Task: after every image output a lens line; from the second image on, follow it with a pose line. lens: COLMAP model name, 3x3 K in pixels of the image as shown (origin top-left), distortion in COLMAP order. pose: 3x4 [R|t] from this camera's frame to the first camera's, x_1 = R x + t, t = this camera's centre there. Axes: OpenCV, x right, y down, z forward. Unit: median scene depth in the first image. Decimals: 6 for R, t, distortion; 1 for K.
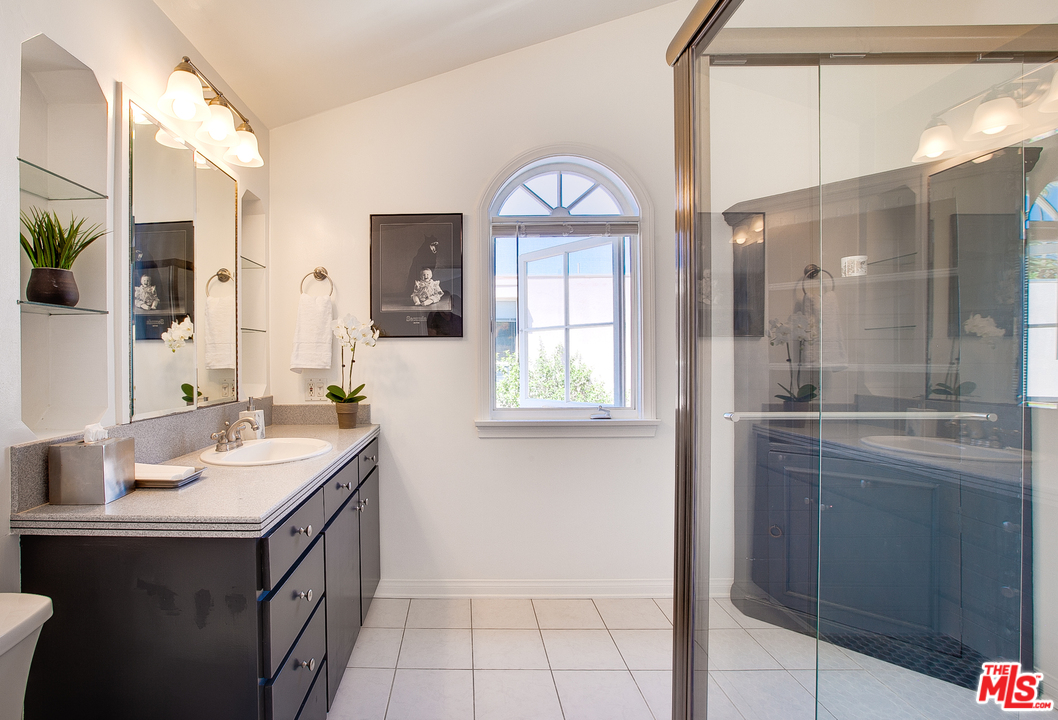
lens RADIAL K [[504.1, 0, 549.1], [0, 504.1, 358.9], [0, 0, 1]] dist [-0.031413, -0.000139]
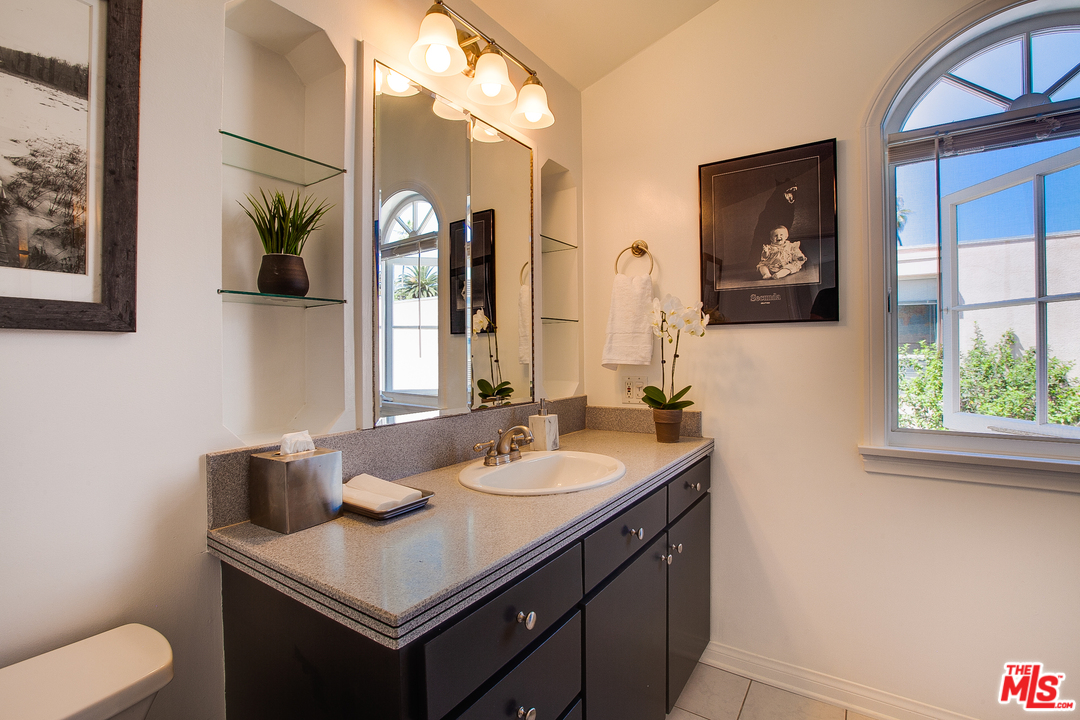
lens RADIAL K [[509.5, 0, 536.1], [0, 509.5, 352.6], [0, 0, 1]] dist [-0.046693, 0.016372]
pose [[0.736563, 0.001147, -0.676367, -0.017644], [0.000559, 0.999997, 0.002305, -0.002695], [0.676368, -0.002076, 0.736561, 0.275522]]
